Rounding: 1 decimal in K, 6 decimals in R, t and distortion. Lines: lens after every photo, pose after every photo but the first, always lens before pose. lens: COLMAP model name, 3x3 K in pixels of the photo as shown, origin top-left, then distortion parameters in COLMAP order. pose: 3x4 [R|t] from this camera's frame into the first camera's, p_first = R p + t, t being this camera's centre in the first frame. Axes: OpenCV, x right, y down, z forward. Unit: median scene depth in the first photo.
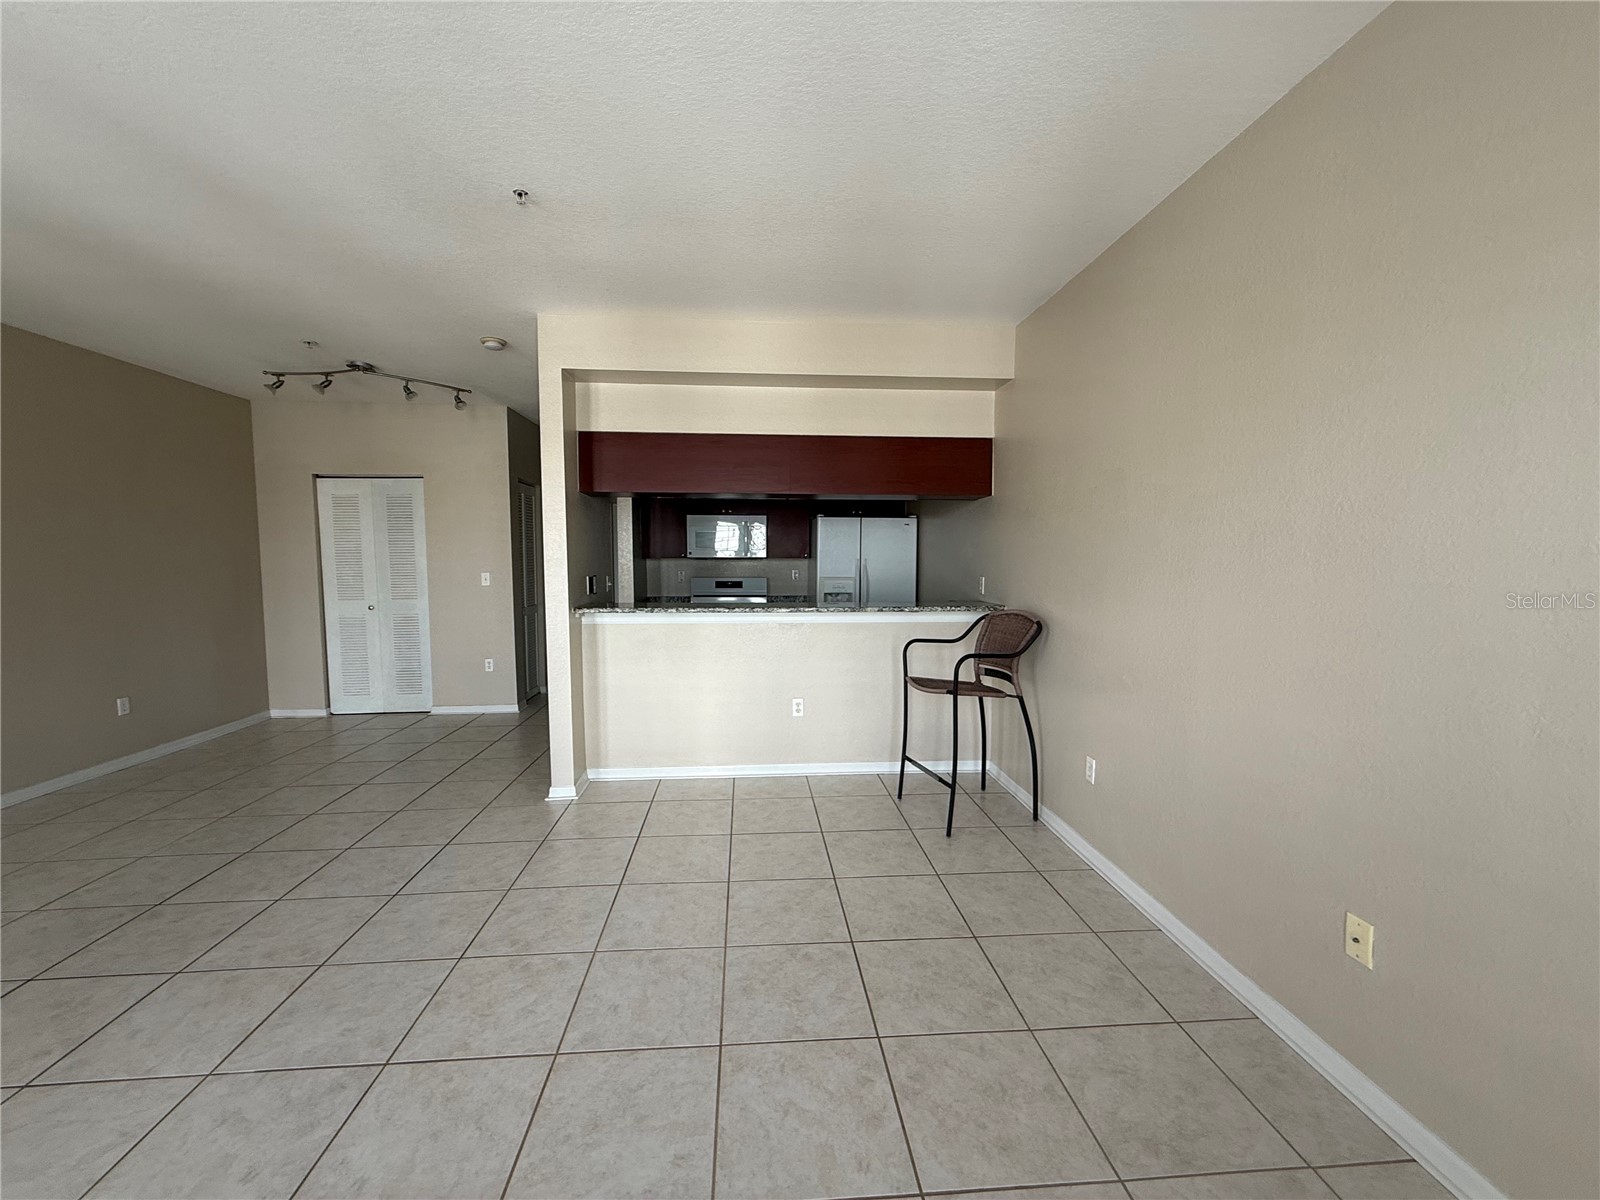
lens RADIAL K [[640.1, 0, 800.0], [0, 640.1, 600.0], [0, 0, 1]] dist [-0.000933, 0.000128]
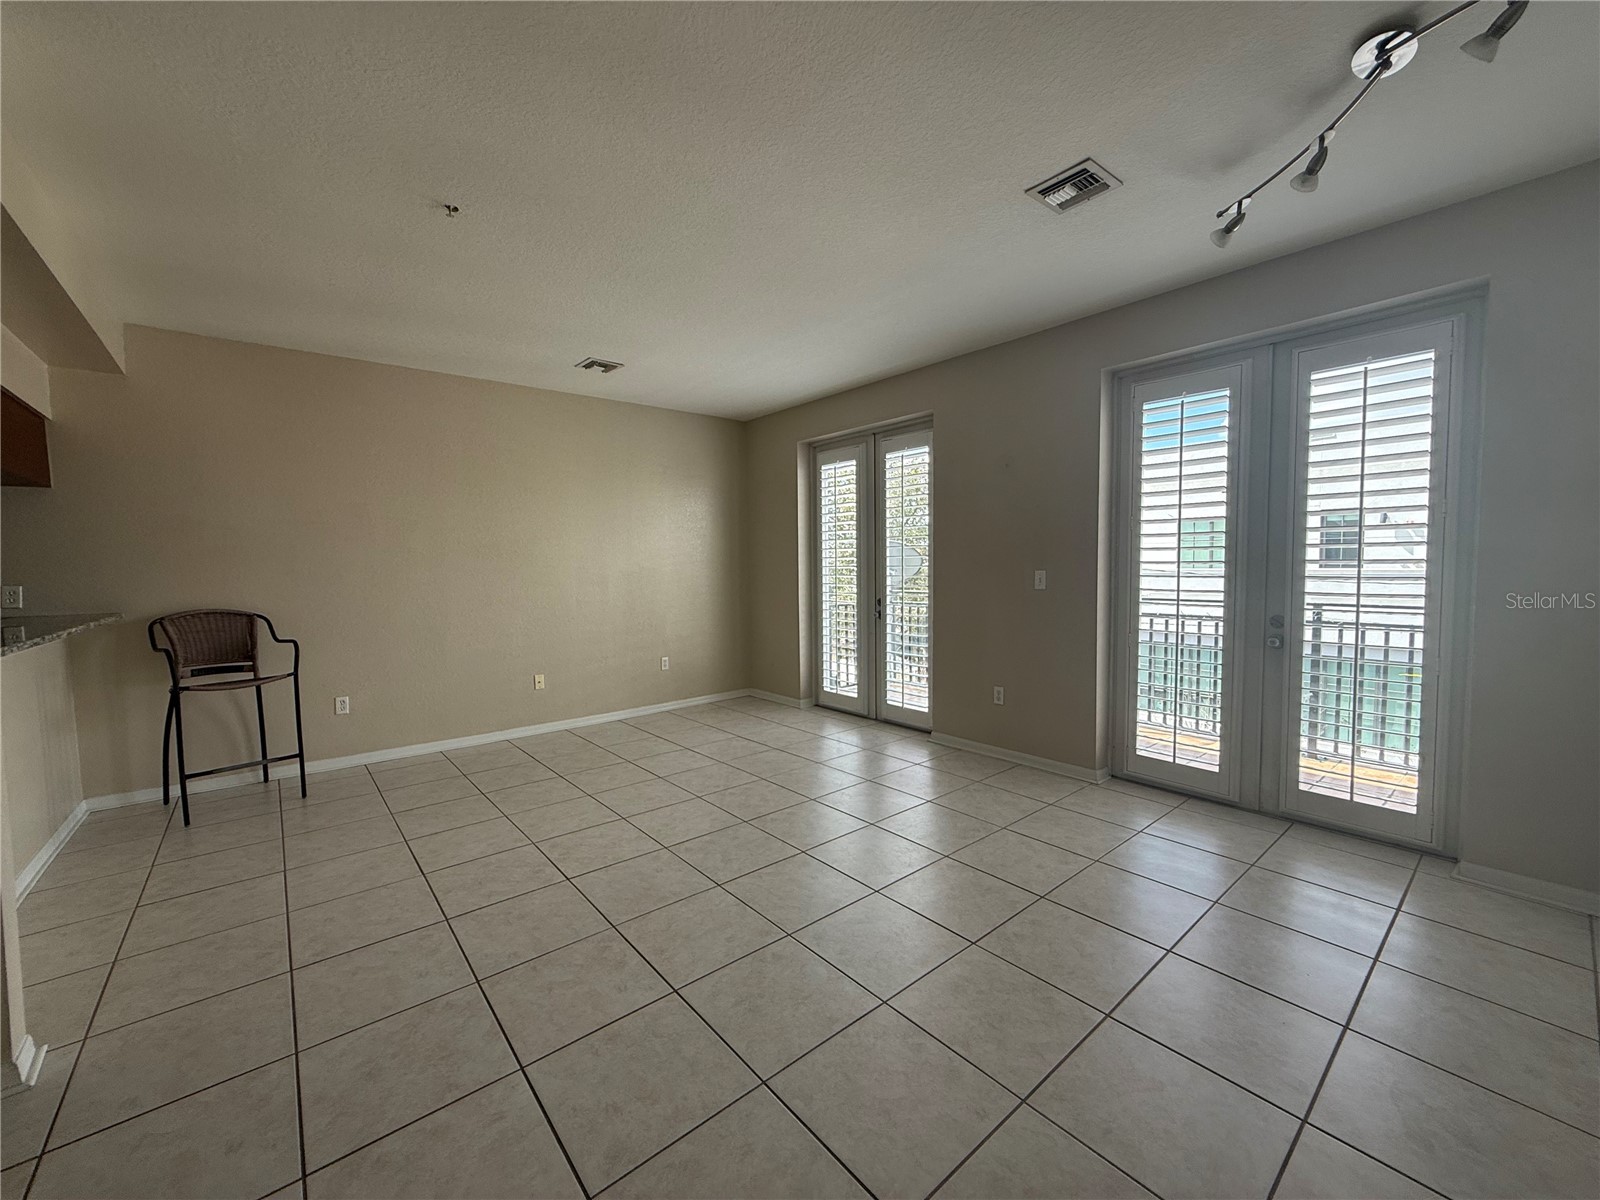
lens RADIAL K [[640.1, 0, 800.0], [0, 640.1, 600.0], [0, 0, 1]] dist [-0.000933, 0.000128]
pose [[-0.589682, -0.036671, 0.806803, -1.890992], [0.064335, 0.993661, 0.092186, -0.059620], [-0.805069, 0.106266, -0.583585, 1.398070]]
